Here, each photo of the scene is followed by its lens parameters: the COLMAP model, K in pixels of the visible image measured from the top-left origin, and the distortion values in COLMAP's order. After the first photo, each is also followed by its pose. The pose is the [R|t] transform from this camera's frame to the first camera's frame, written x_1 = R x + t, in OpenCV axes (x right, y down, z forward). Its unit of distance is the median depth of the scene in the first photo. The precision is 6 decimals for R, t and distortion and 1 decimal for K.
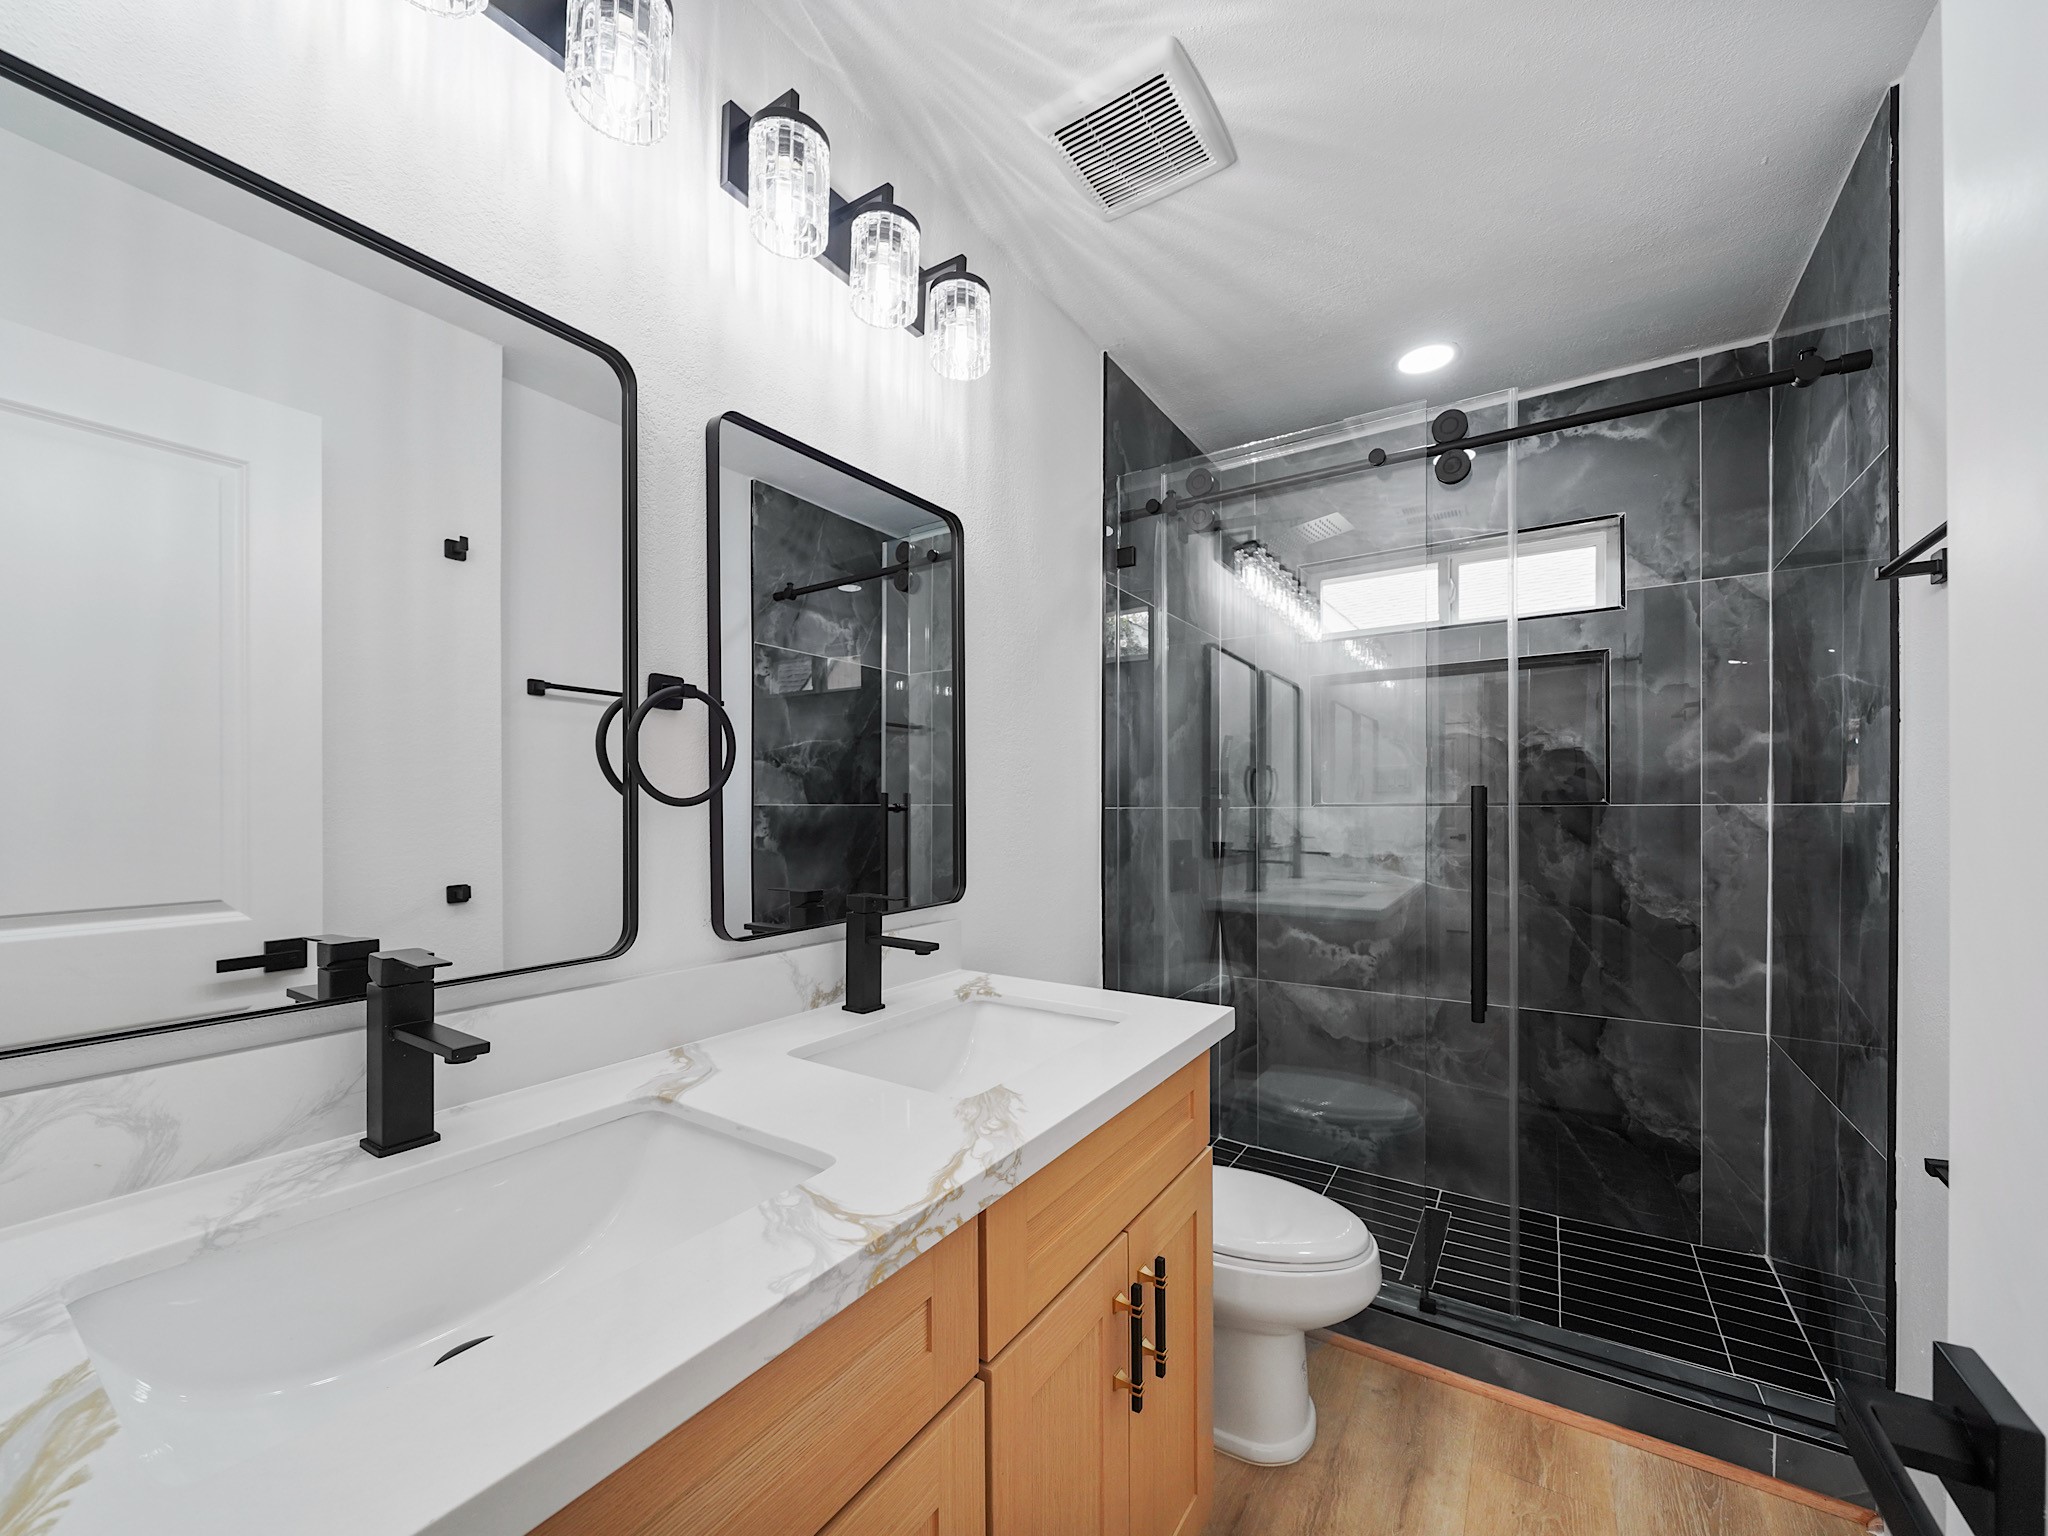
lens RADIAL K [[790.5, 0, 1031.1], [0, 790.5, 797.6], [0, 0, 1]] dist [-0.004361, -0.000929]
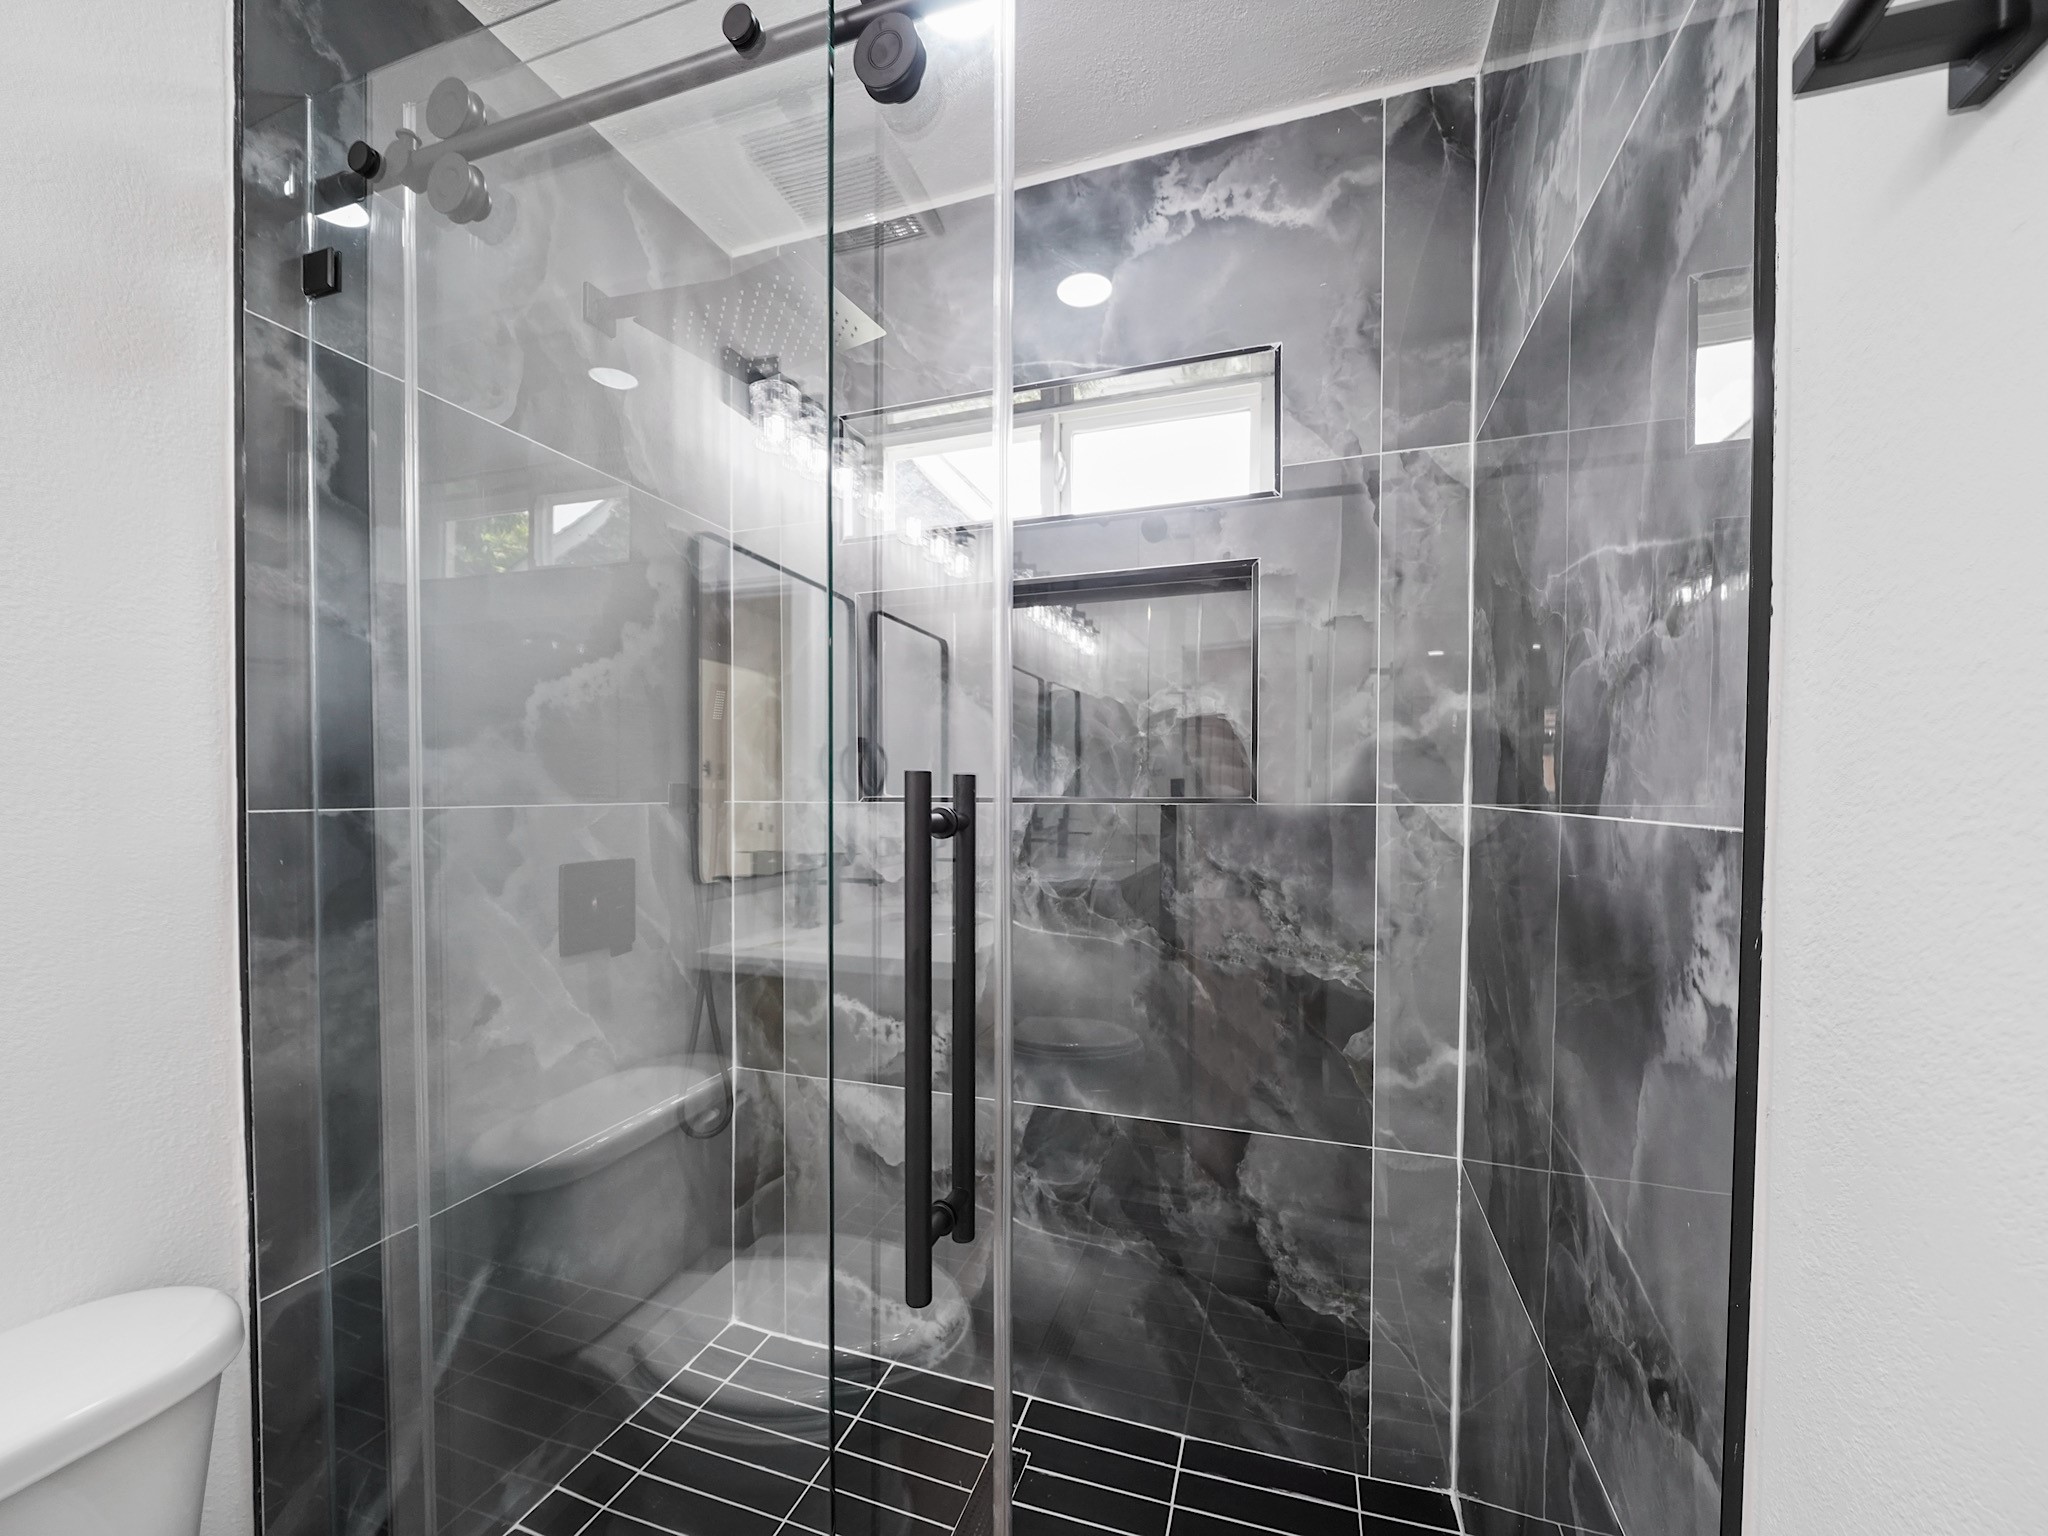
lens RADIAL K [[790.5, 0, 1030.0], [0, 790.5, 788.4], [0, 0, 1]] dist [-0.004361, -0.000929]
pose [[0.967392, 0.005798, 0.253219, 0.401950], [-0.008715, 0.999908, 0.010398, -0.007984], [-0.253136, -0.012265, 0.967353, 0.435466]]
